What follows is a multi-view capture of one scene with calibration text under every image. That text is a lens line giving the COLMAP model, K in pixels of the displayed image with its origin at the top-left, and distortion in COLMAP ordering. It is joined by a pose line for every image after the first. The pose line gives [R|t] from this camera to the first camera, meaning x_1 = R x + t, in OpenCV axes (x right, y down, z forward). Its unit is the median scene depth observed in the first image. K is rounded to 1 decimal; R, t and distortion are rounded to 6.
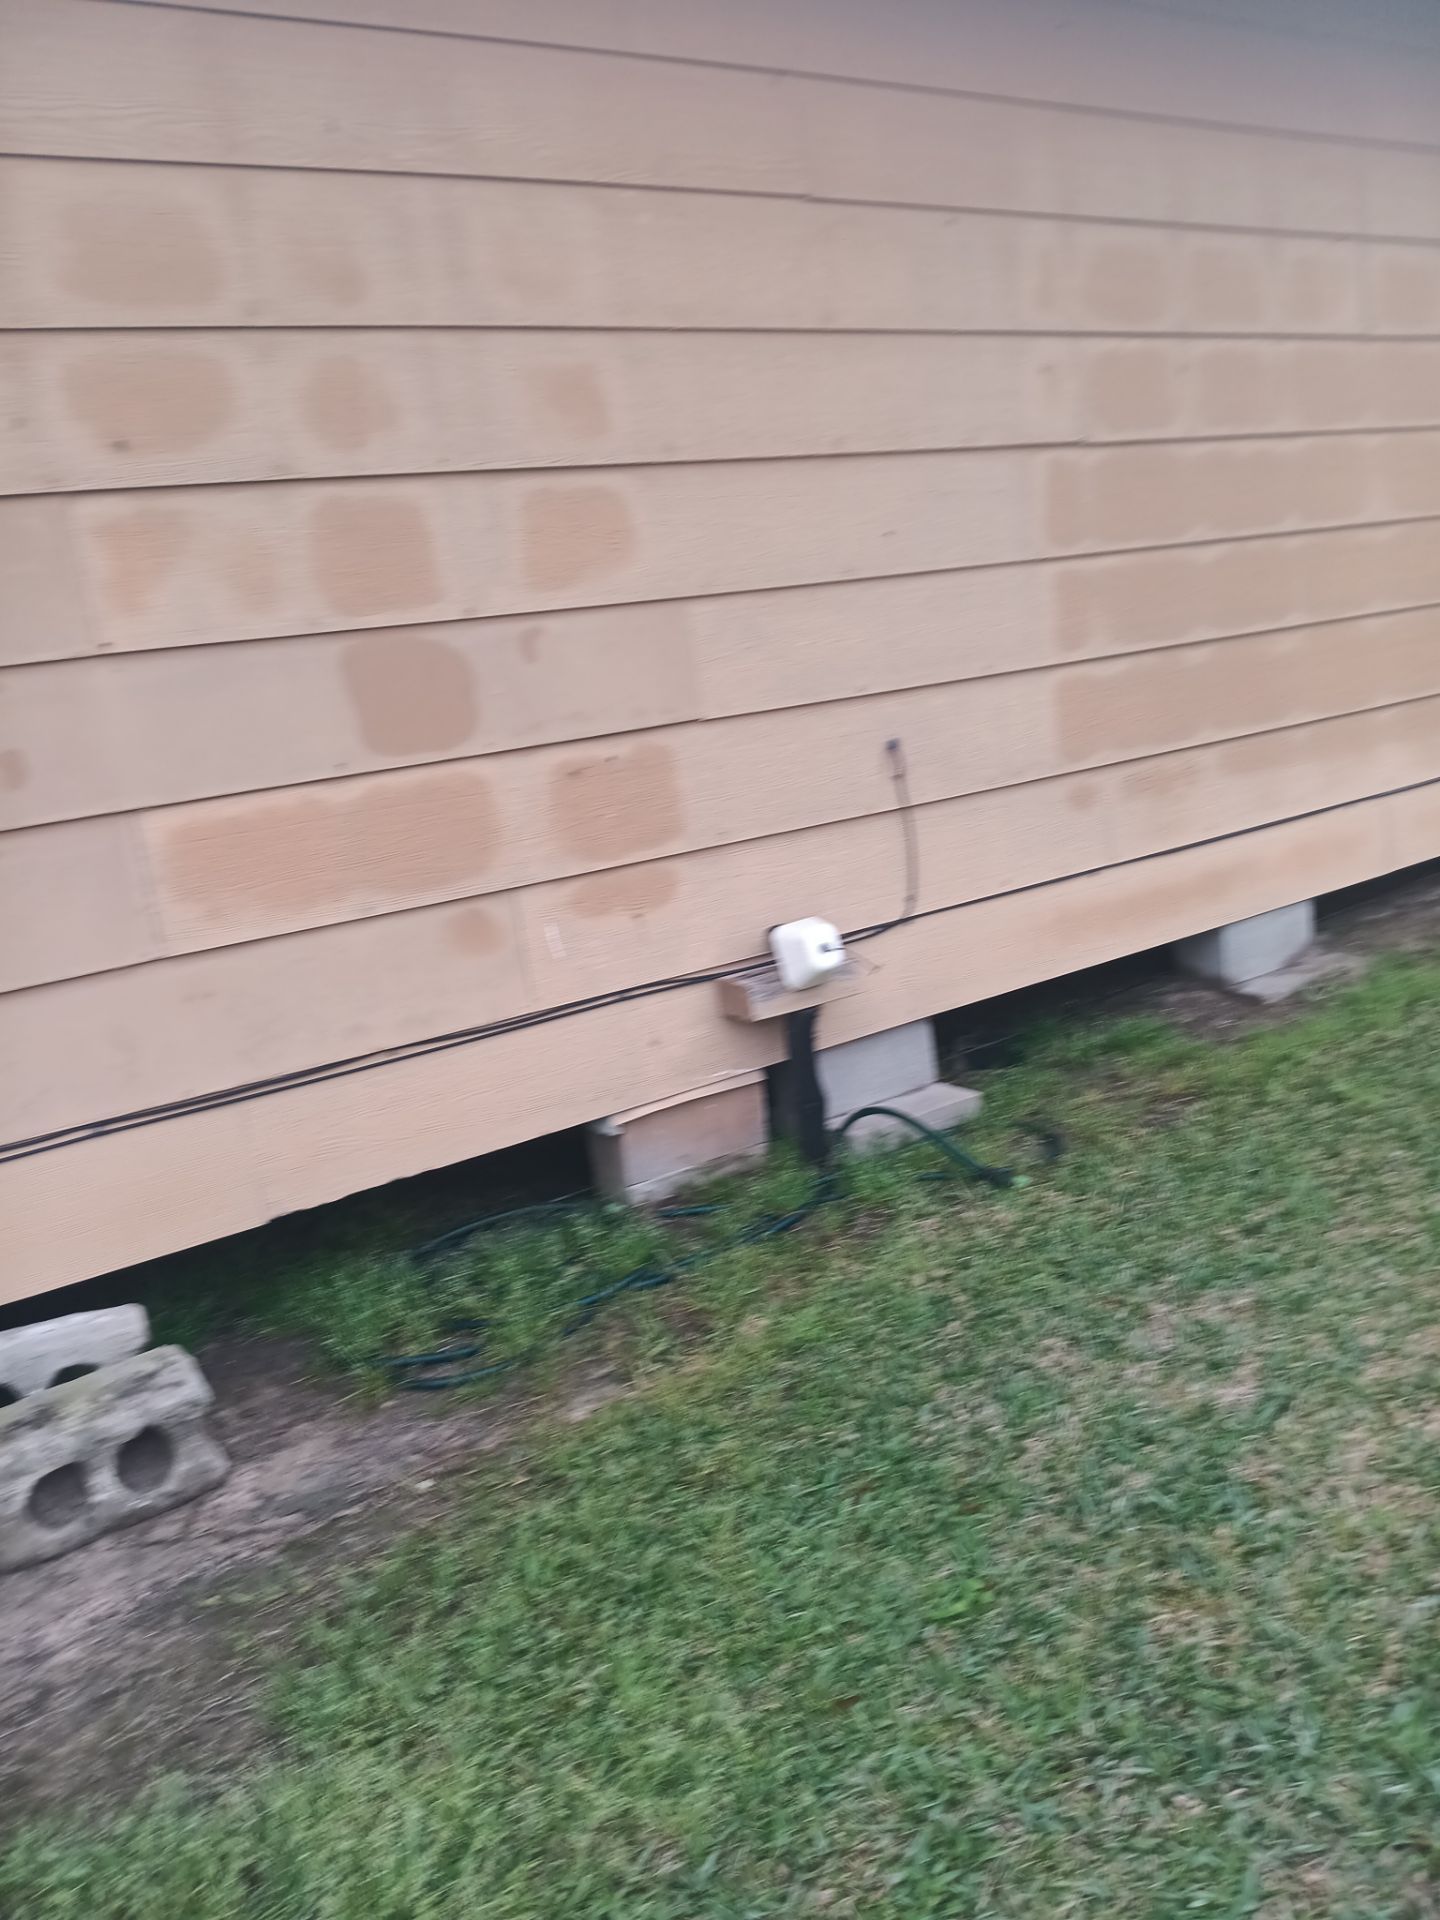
lens RADIAL K [[1461.3, 0, 717.7], [0, 1461.3, 949.2], [0, 0, 1]] dist [0.110174, -0.226467]
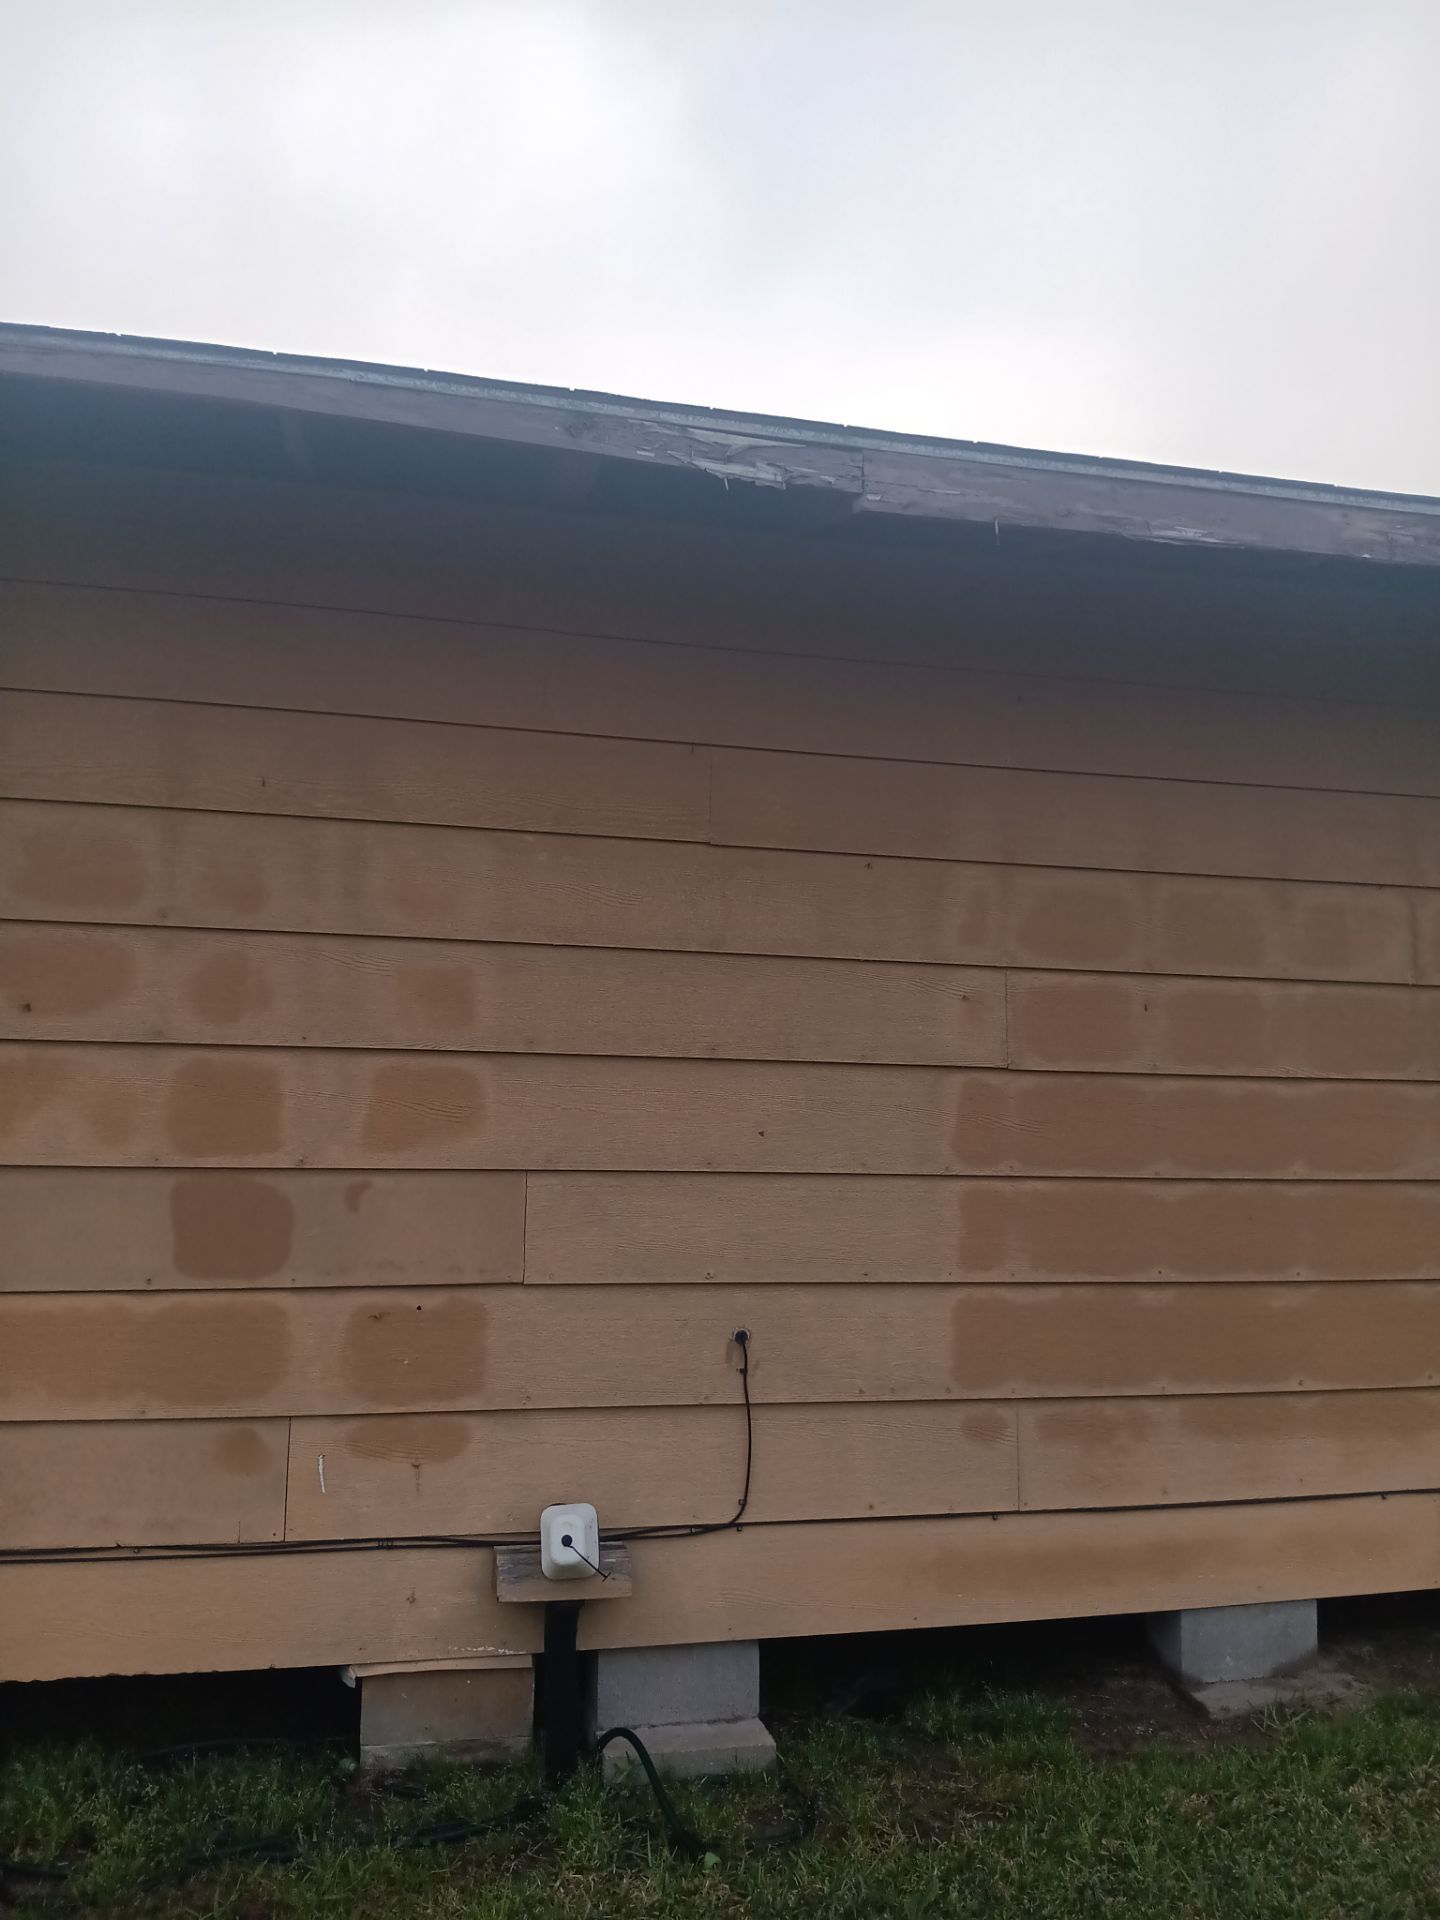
lens RADIAL K [[1442.7, 0, 720.0], [0, 1442.7, 960.0], [0, 0, 1]] dist [0.096402, -0.214455]
pose [[0.931489, 0.093692, -0.351497, 0.449412], [-0.195822, 0.943461, -0.267459, -0.120180], [0.306565, 0.317966, 0.897171, 0.027279]]
